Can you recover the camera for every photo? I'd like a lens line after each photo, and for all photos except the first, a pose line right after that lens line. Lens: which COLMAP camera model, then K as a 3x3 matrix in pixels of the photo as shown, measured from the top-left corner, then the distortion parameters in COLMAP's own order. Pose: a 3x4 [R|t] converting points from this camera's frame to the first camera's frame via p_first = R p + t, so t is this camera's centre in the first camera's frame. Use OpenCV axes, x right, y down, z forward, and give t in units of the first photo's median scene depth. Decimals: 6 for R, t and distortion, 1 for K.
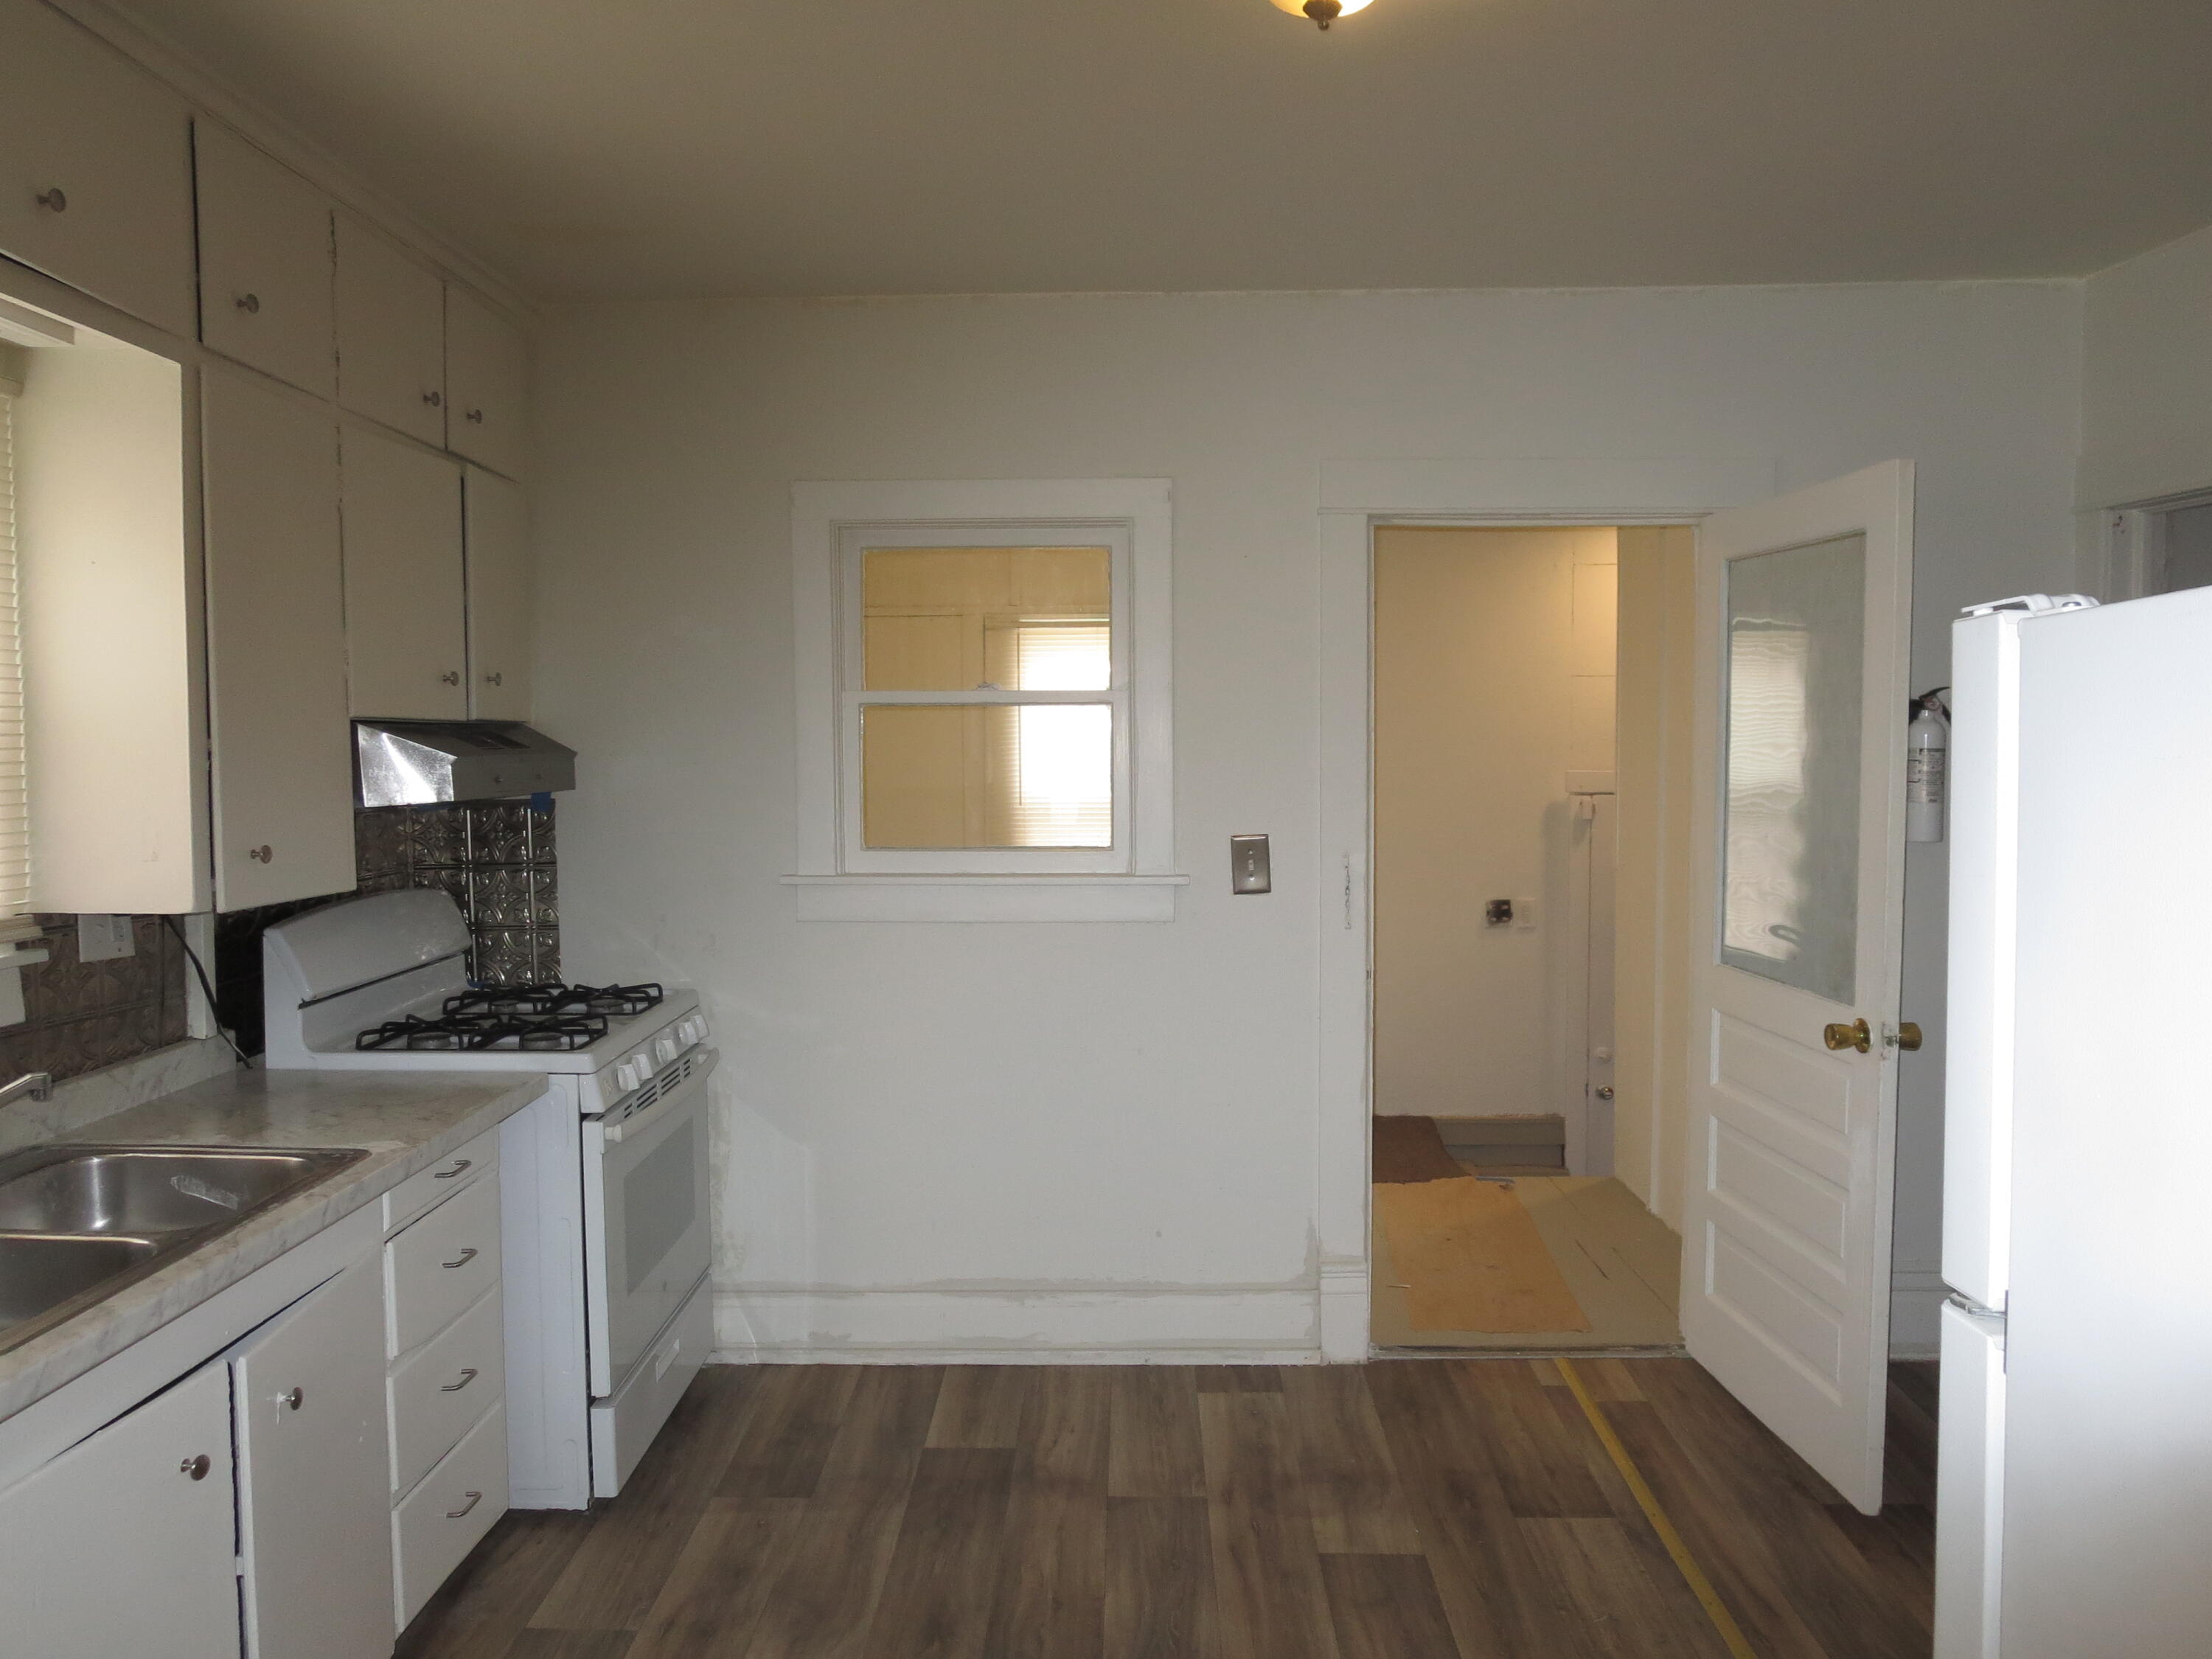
lens RADIAL K [[1566.7, 0, 1106.0], [0, 1566.7, 829.5], [0, 0, 1]] dist [-0.021850, 0.002757]
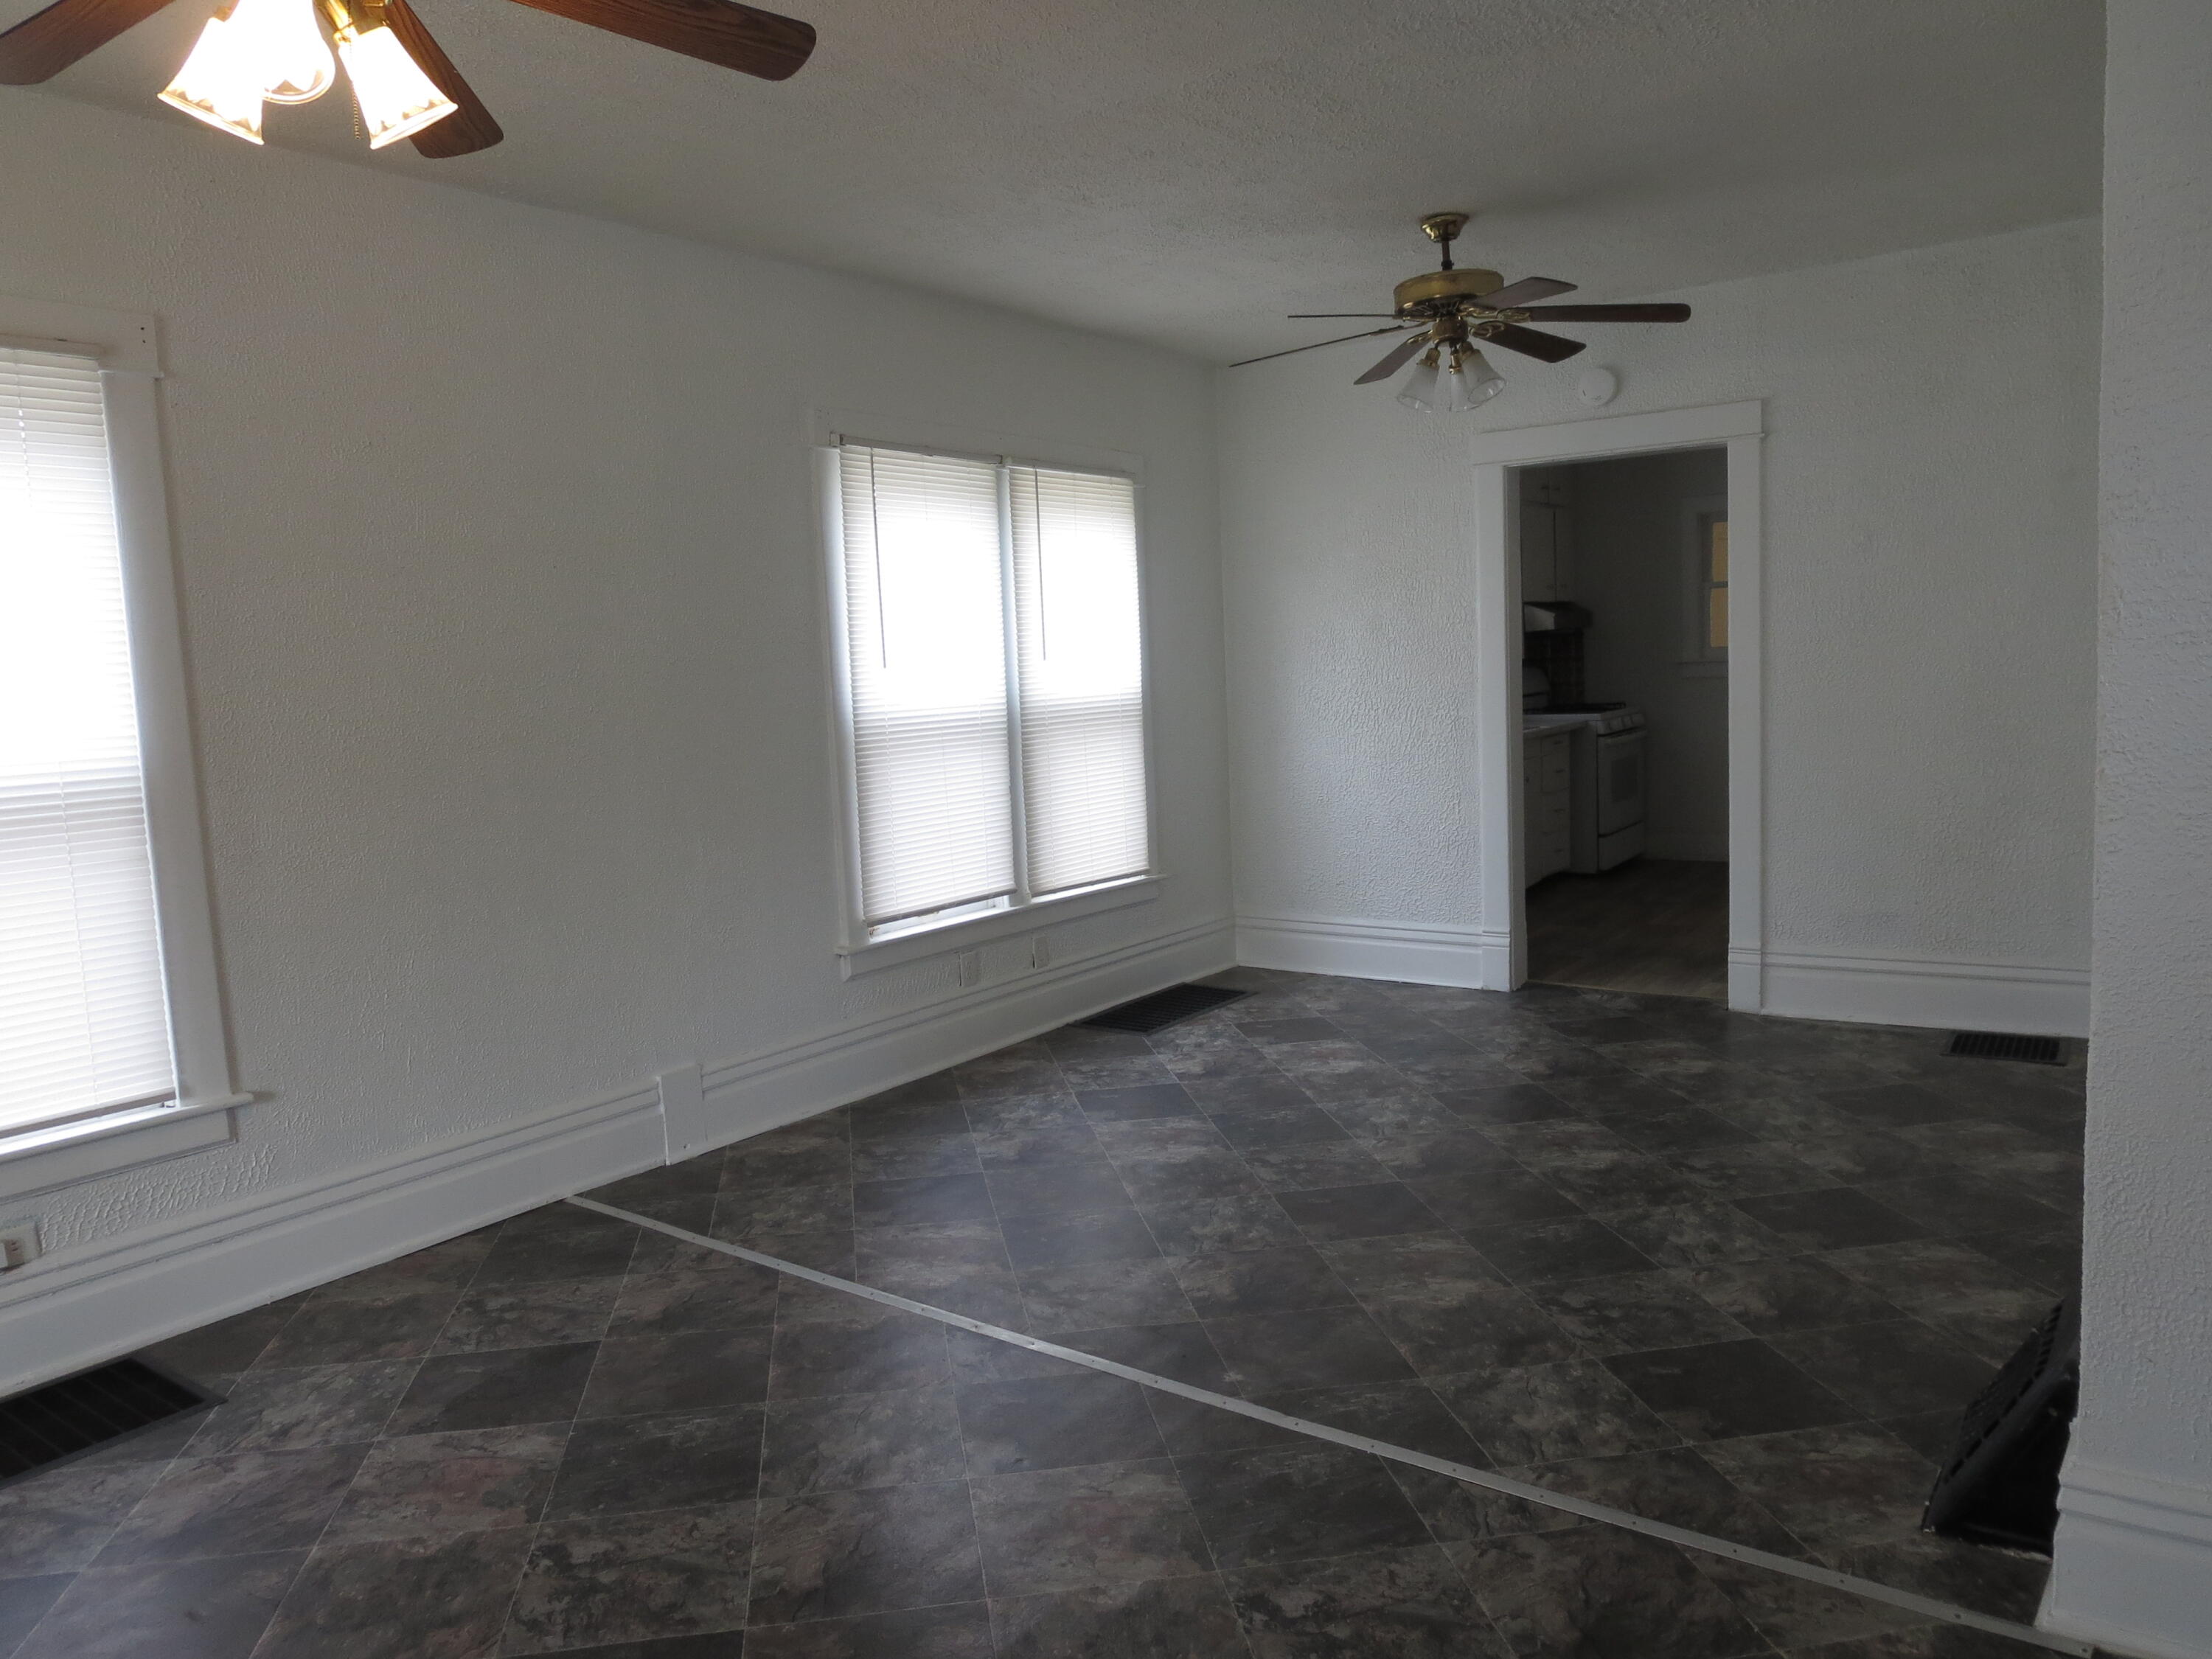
lens RADIAL K [[1566.7, 0, 1106.0], [0, 1566.7, 829.5], [0, 0, 1]] dist [-0.021850, 0.002757]
pose [[0.826787, 0.034911, -0.561431, 0.530883], [0.009645, 0.997046, 0.076202, 0.121165], [0.562433, -0.068418, 0.824007, -1.863399]]
